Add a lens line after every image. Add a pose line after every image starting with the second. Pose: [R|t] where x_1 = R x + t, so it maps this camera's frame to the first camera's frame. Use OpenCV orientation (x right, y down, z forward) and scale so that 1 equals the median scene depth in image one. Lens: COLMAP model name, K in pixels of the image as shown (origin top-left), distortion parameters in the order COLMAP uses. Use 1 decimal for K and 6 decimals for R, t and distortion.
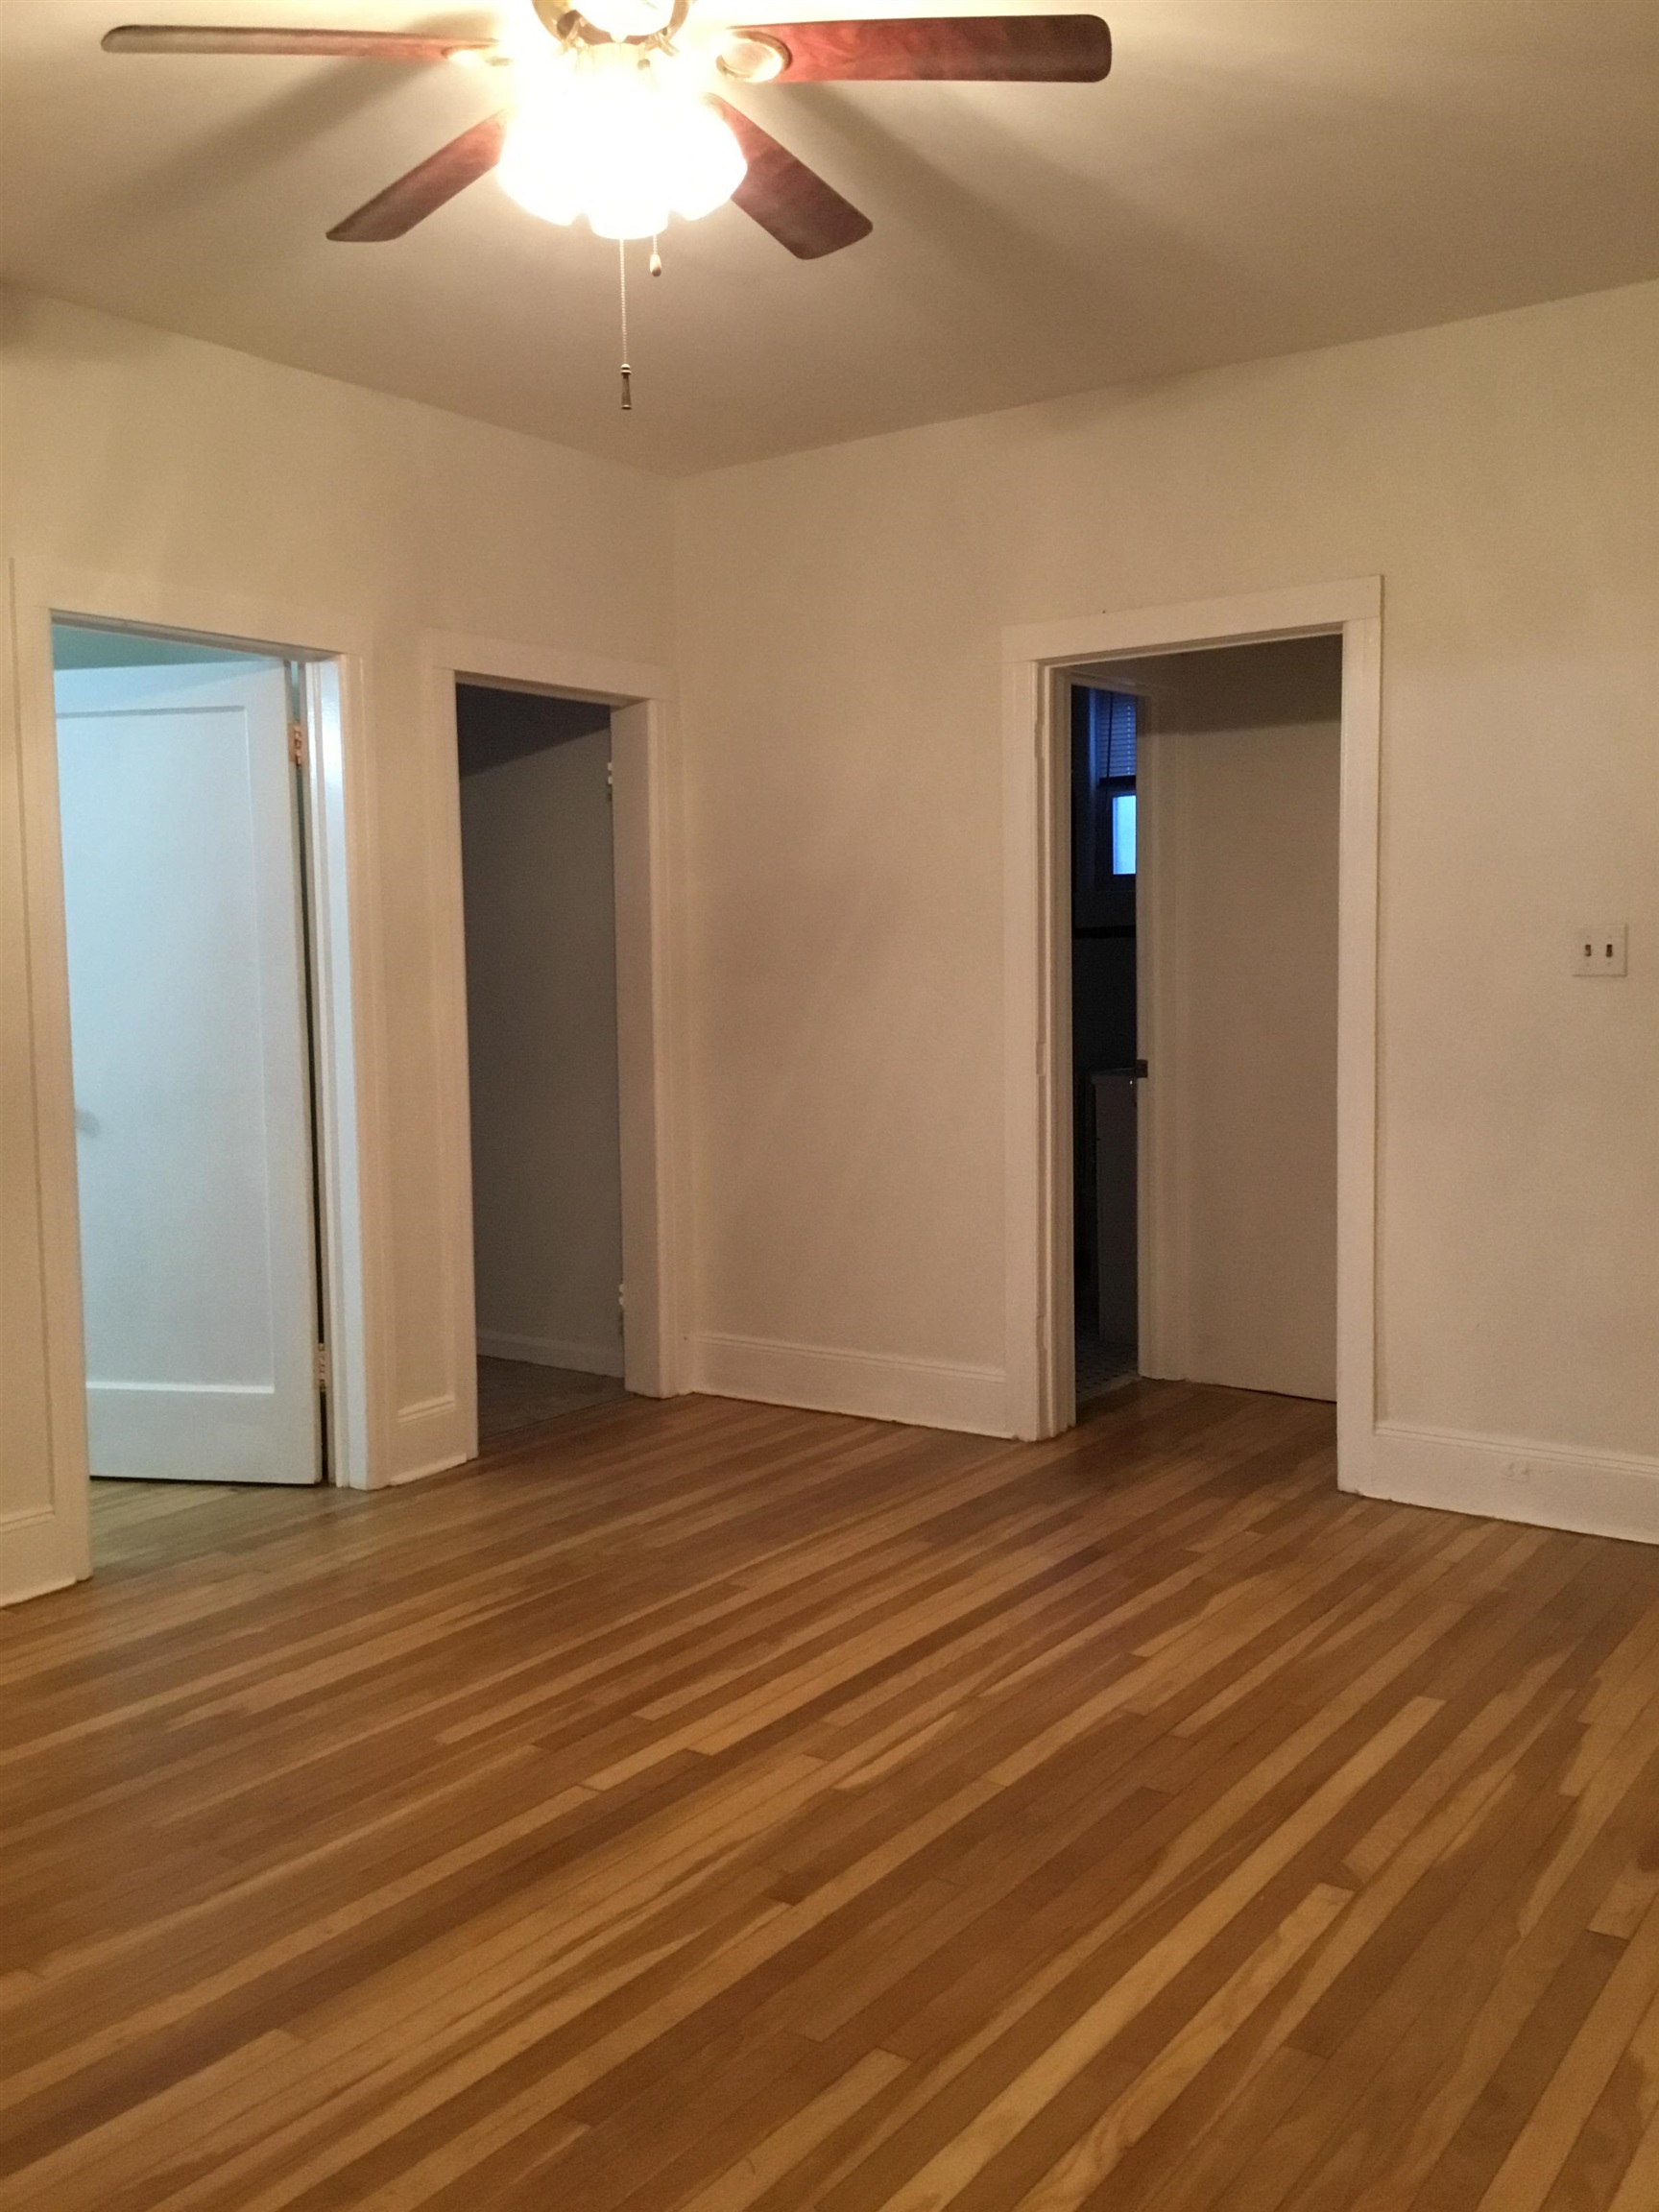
lens RADIAL K [[1977.0, 0, 826.7], [0, 1977.0, 1095.1], [0, 0, 1]] dist [0.117249, -0.220368]
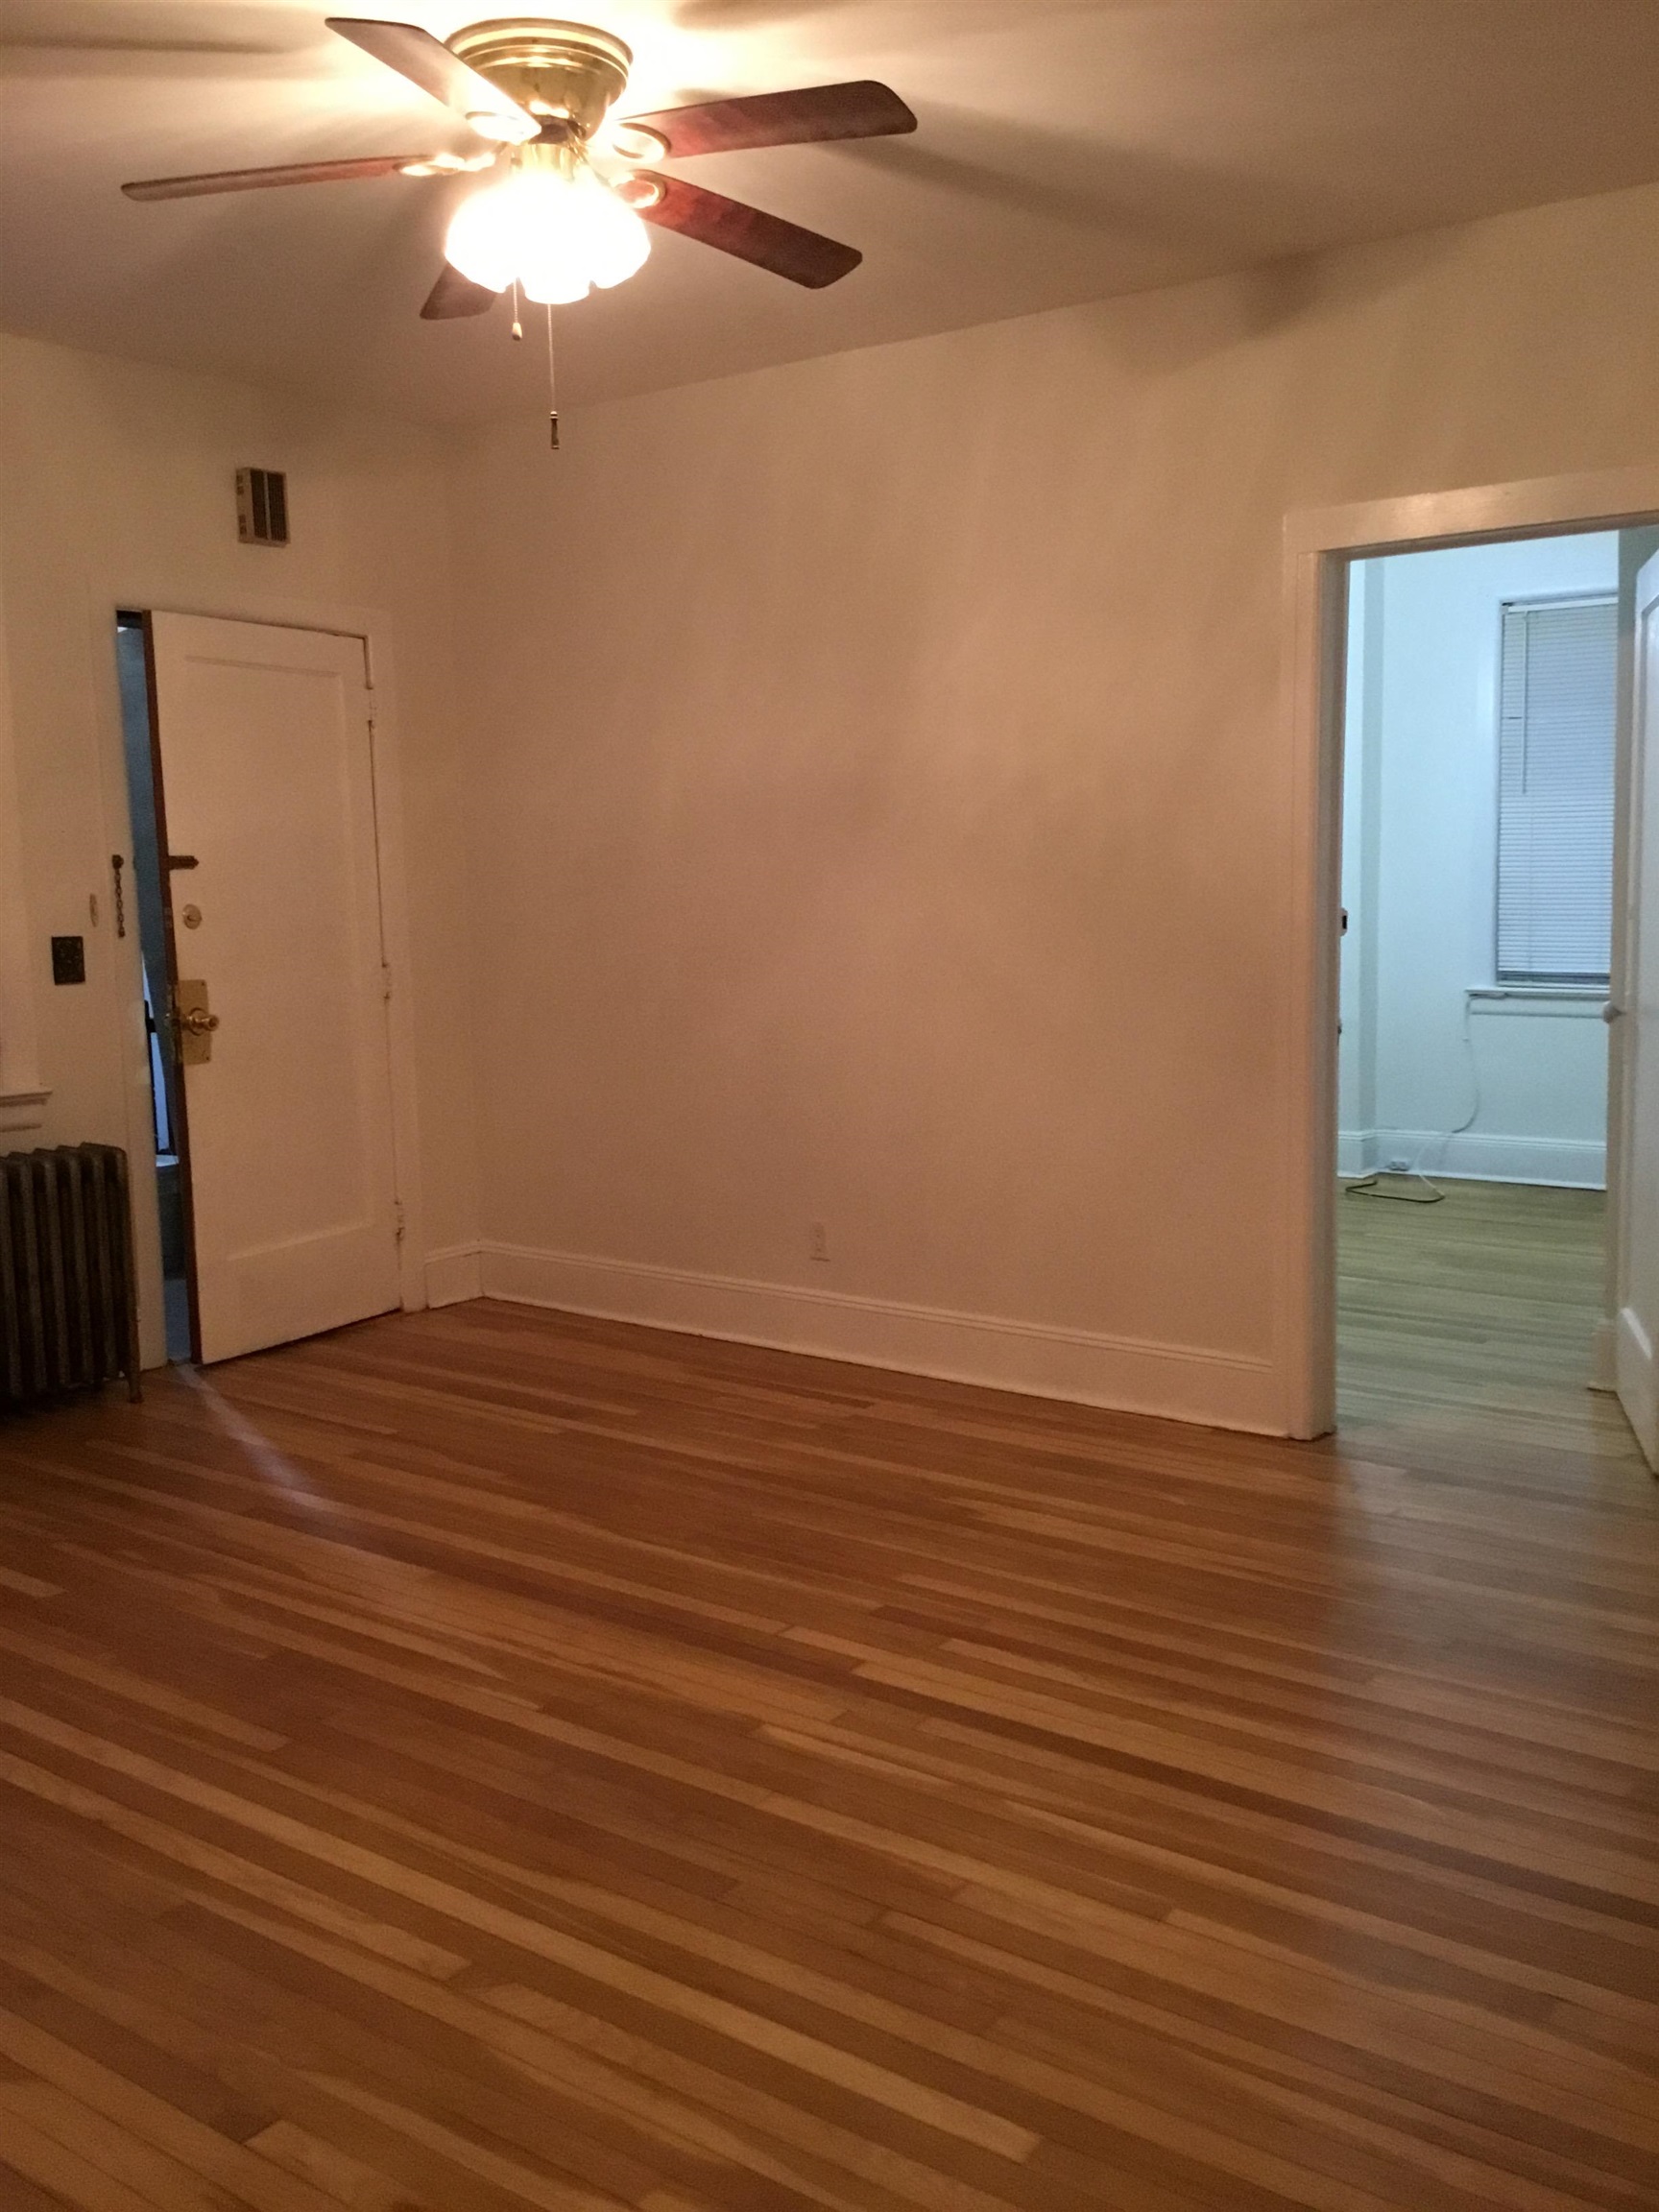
lens RADIAL K [[1977.0, 0, 826.7], [0, 1977.0, 1095.1], [0, 0, 1]] dist [0.117249, -0.220368]
pose [[-0.035482, 0.129662, -0.990923, 0.870973], [-0.054974, 0.989793, 0.131483, -0.095327], [0.997857, 0.059140, -0.027992, 0.936228]]
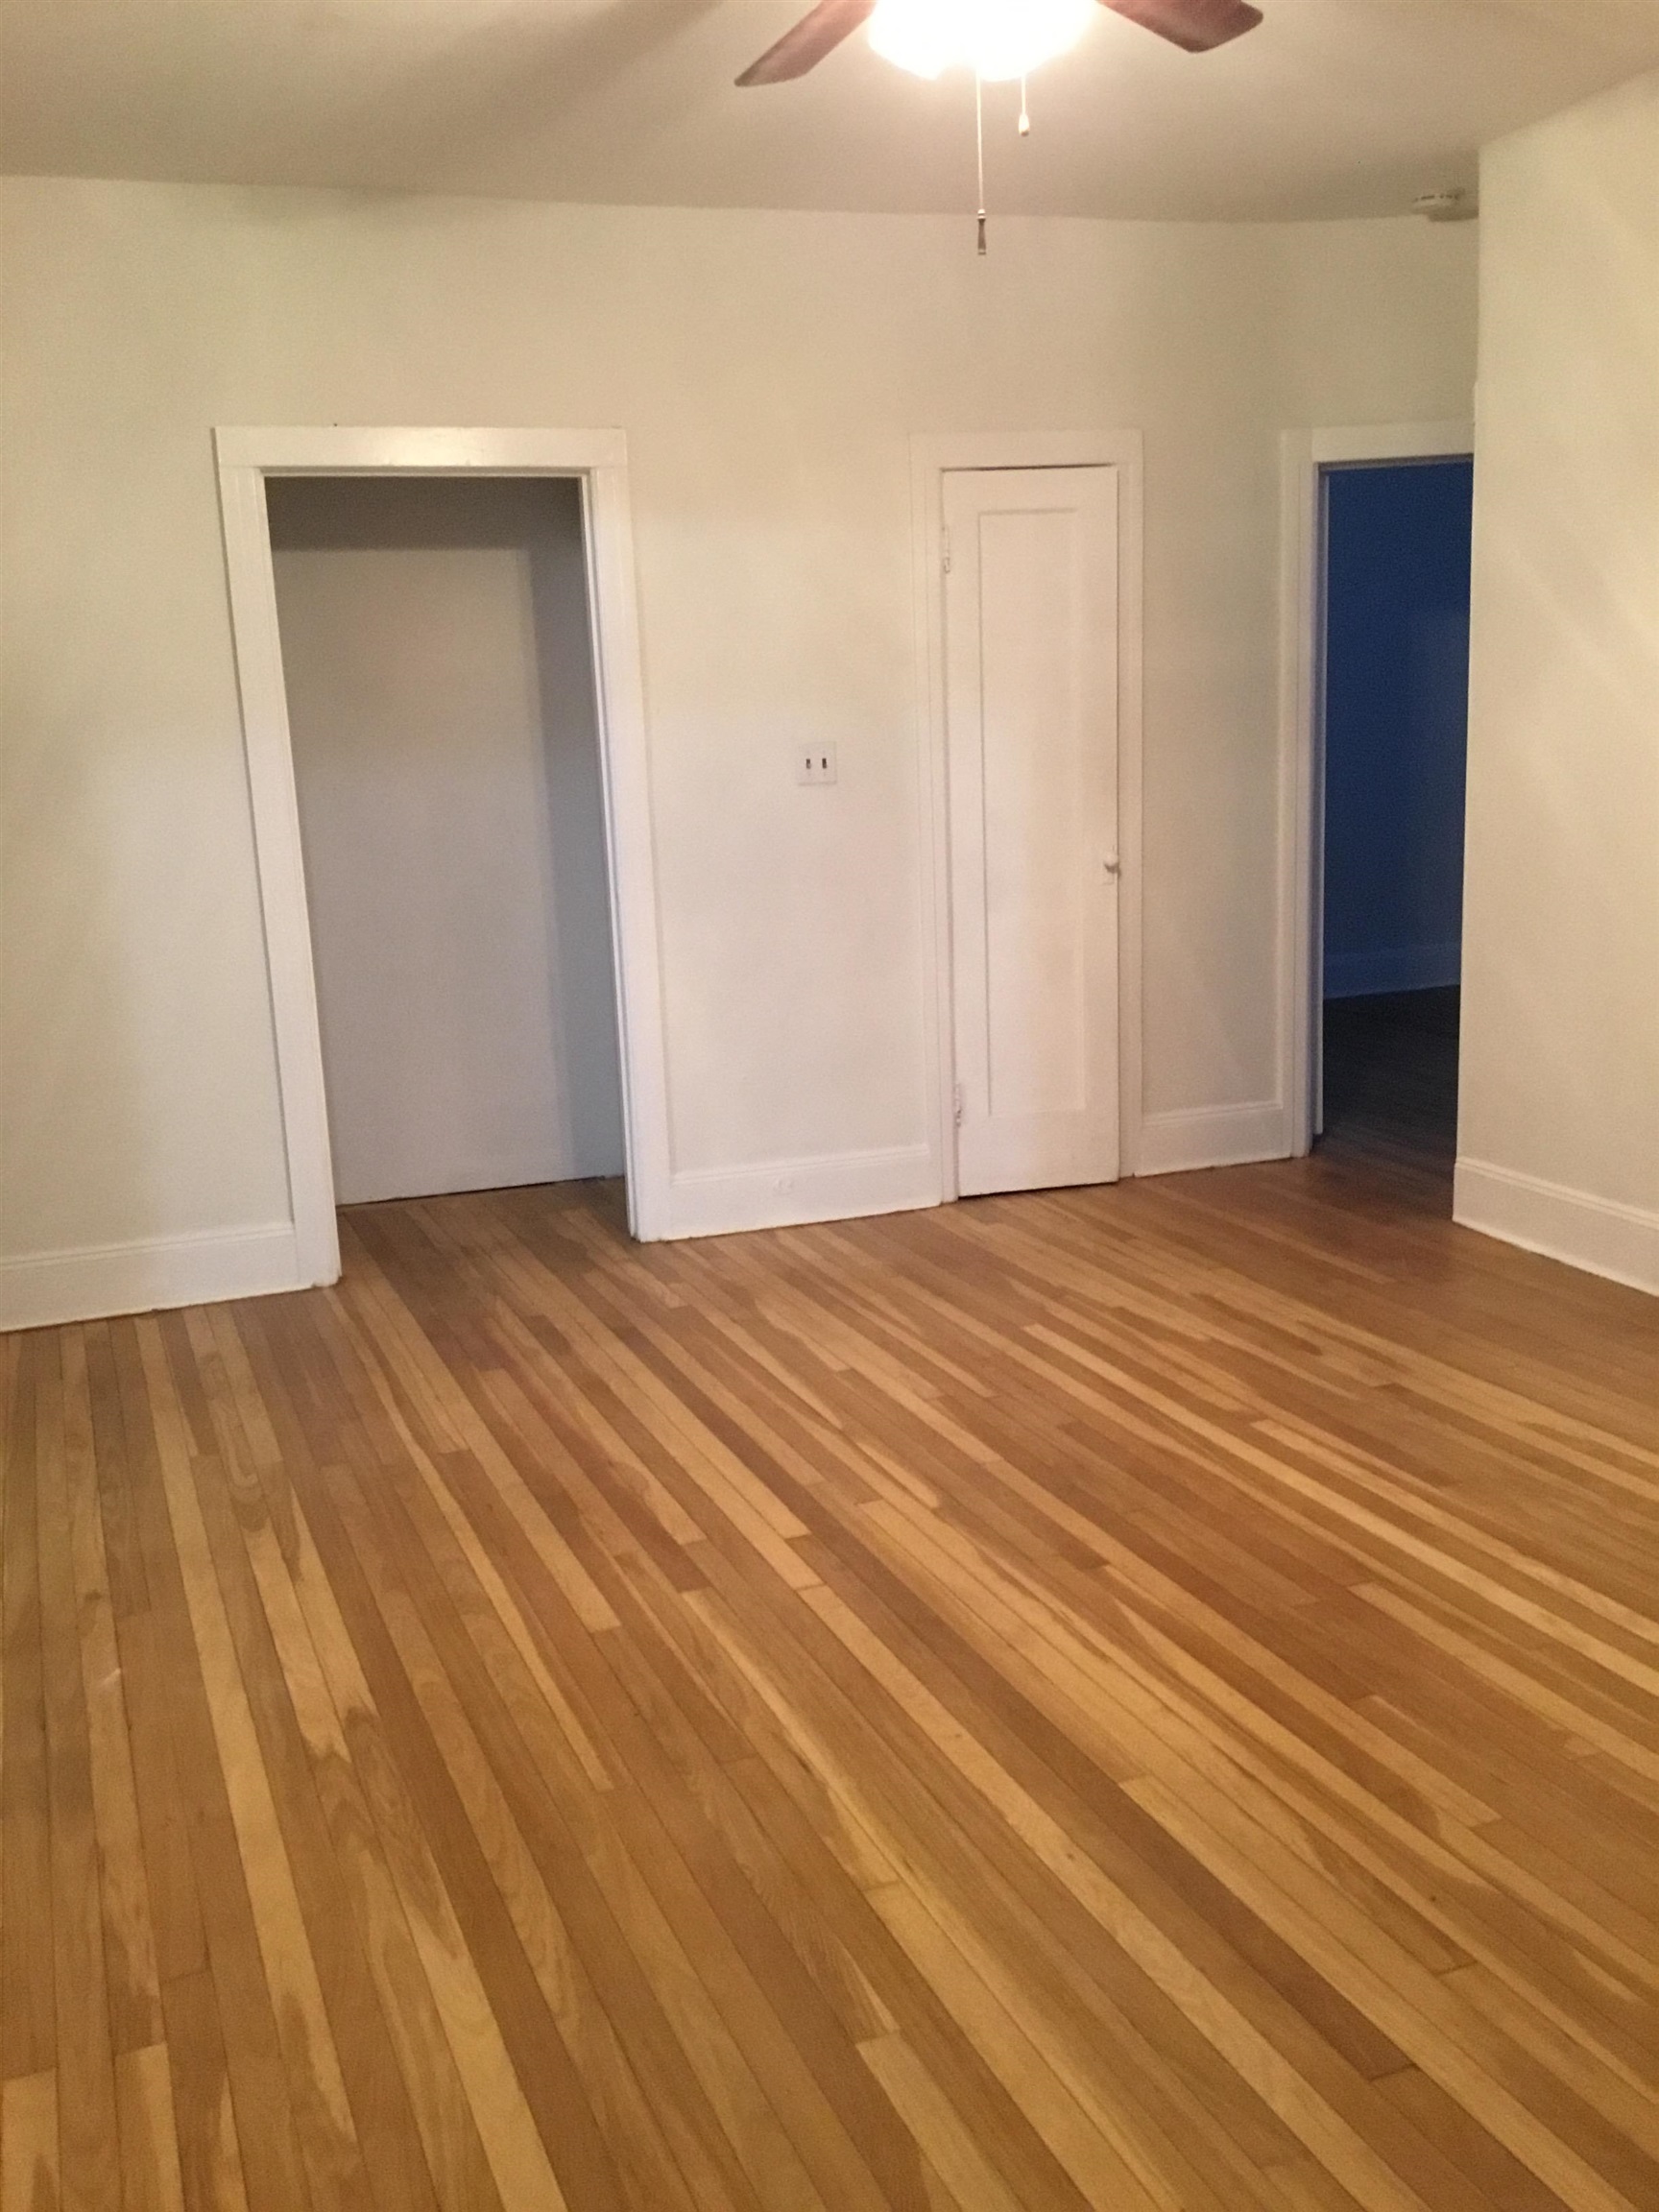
lens RADIAL K [[1986.4, 0, 788.0], [0, 1986.4, 1110.5], [0, 0, 1]] dist [0.065901, -0.002529]
pose [[0.565224, -0.172085, 0.806789, -0.837963], [0.096329, 0.985078, 0.142627, -0.046689], [-0.819294, -0.002899, 0.573366, 0.368384]]
